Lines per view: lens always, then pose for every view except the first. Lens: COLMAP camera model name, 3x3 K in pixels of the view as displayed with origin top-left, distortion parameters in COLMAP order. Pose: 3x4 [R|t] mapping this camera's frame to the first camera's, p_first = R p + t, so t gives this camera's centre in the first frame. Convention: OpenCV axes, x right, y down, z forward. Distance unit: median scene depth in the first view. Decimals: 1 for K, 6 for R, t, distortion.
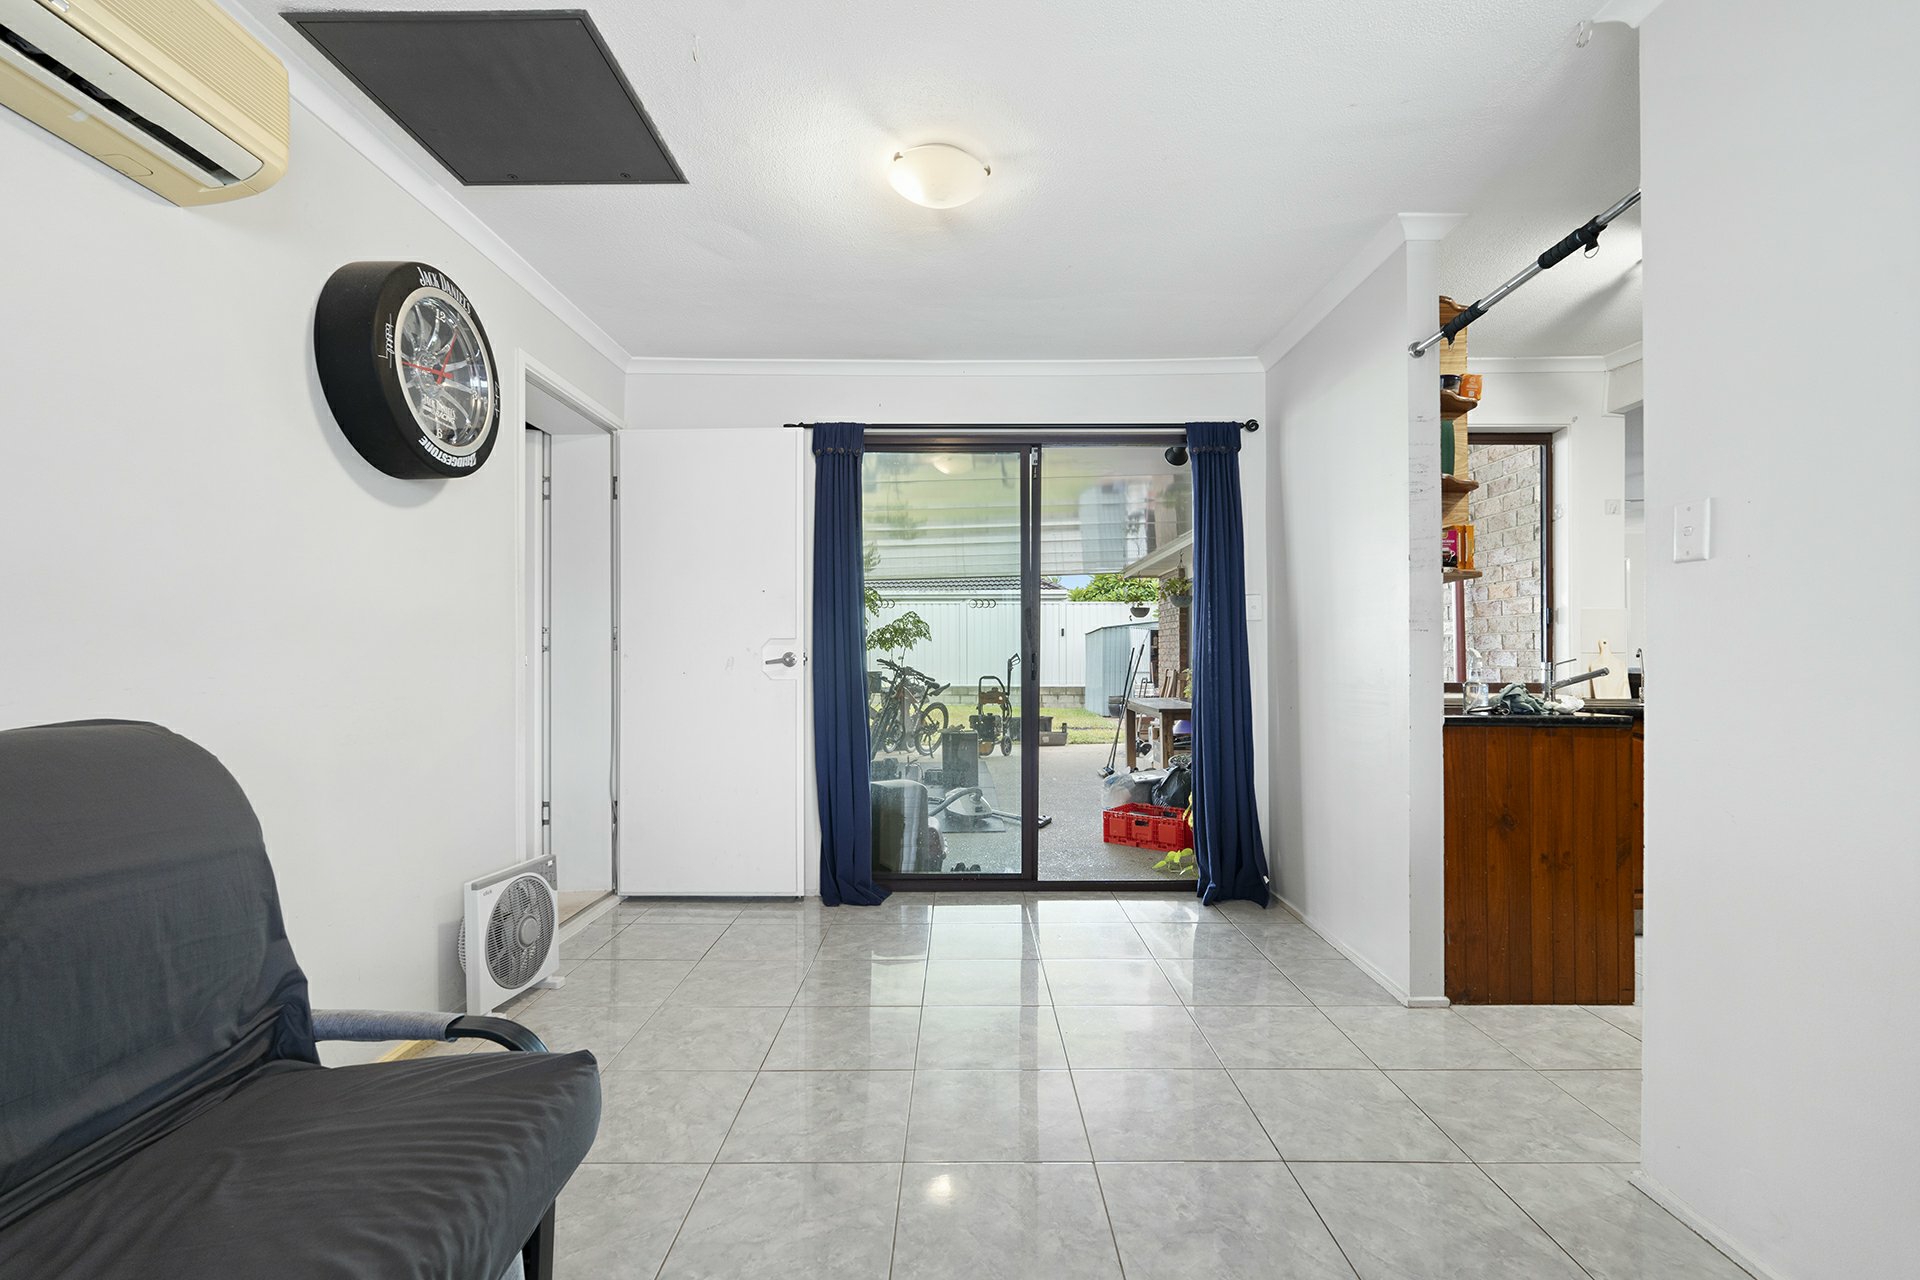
lens RADIAL K [[861.9, 0, 948.3], [0, 861.9, 647.7], [0, 0, 1]] dist [0.001695, -0.000964]
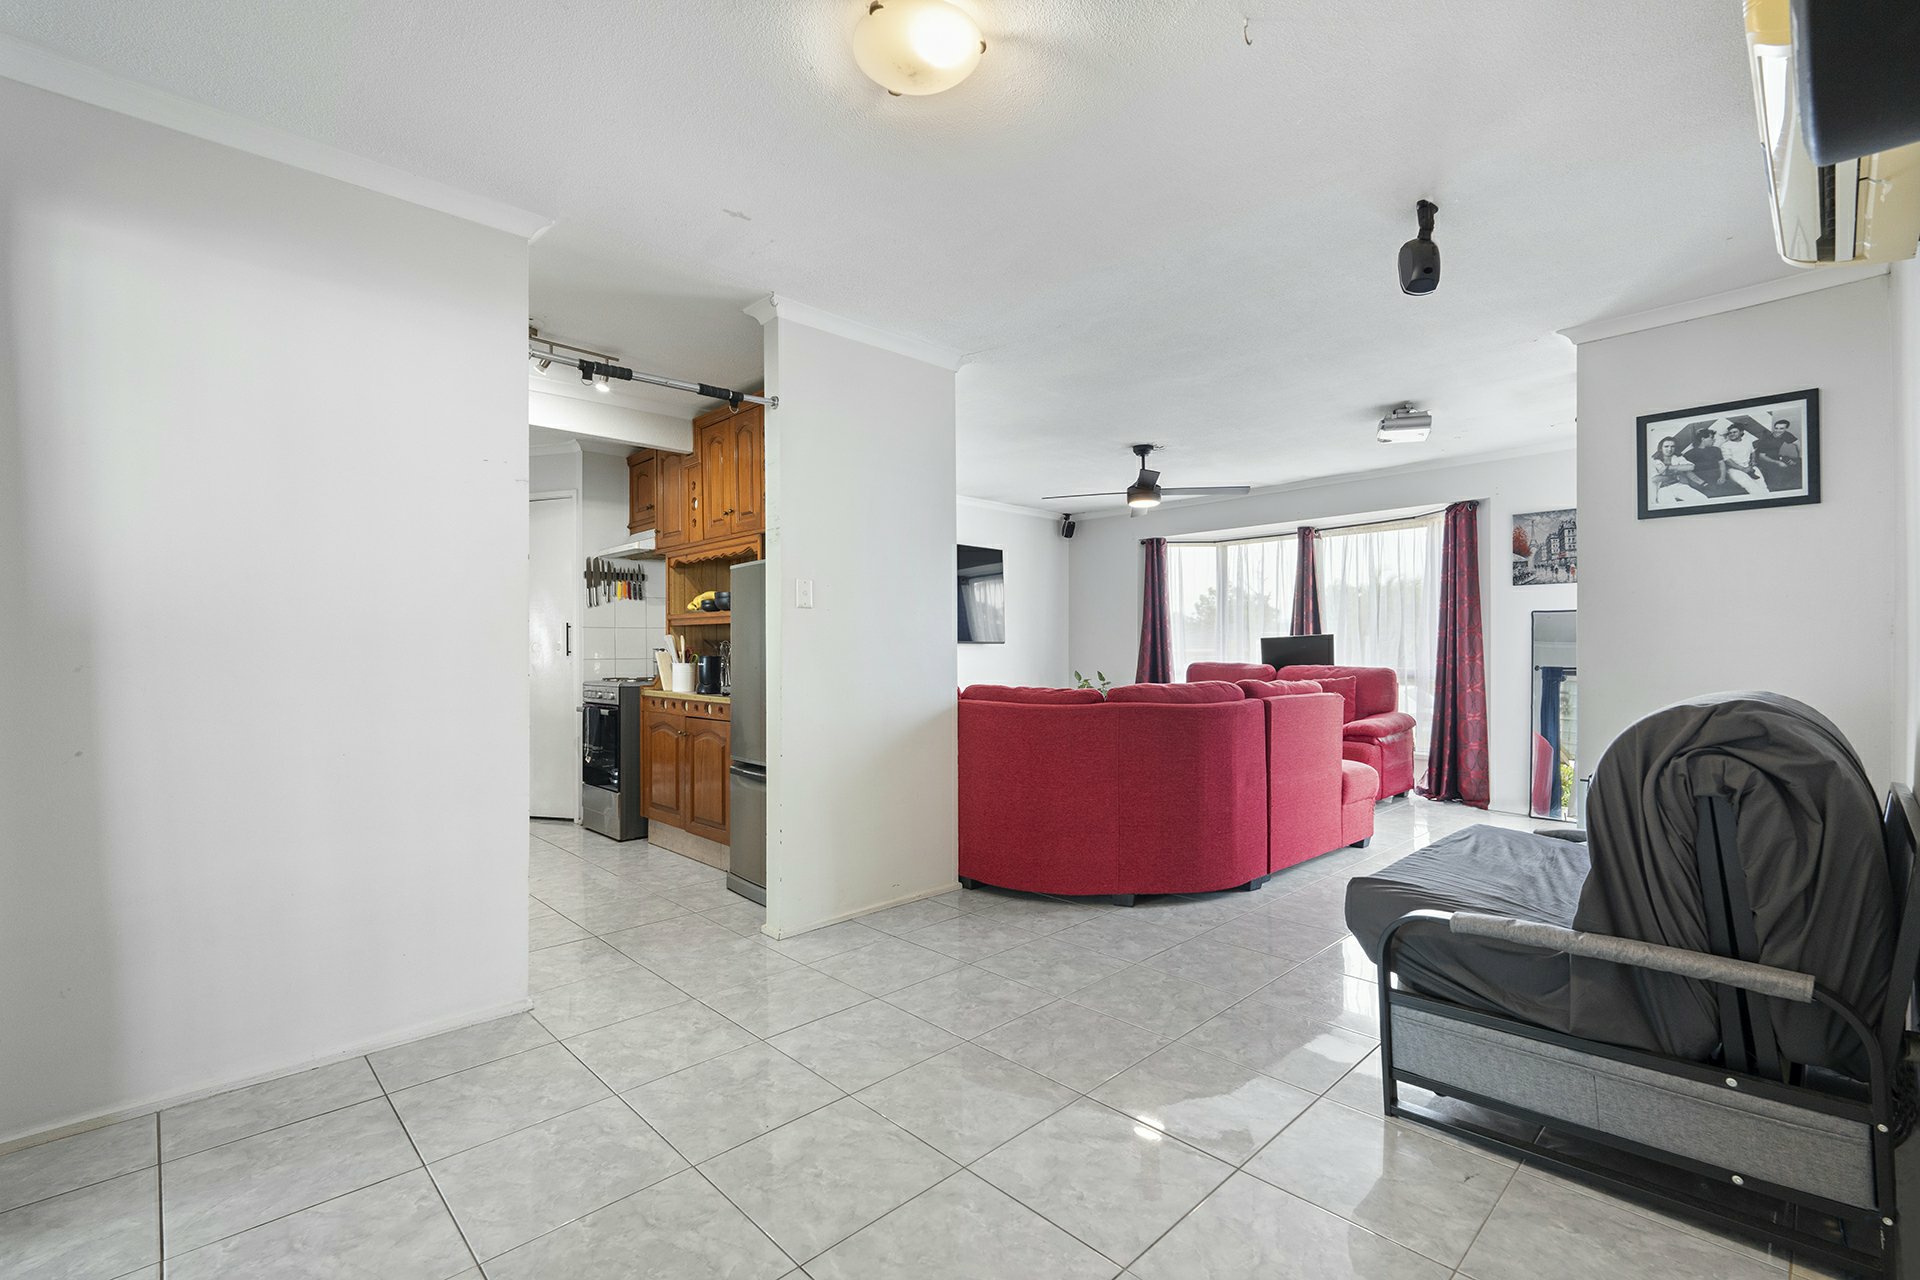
lens RADIAL K [[861.9, 0, 982.0], [0, 861.9, 646.1], [0, 0, 1]] dist [0.001695, -0.000964]
pose [[-0.726478, 0.008774, 0.687134, -0.707510], [-0.000595, 0.999910, -0.013397, 0.018401], [-0.687190, -0.010141, -0.726407, 1.837596]]
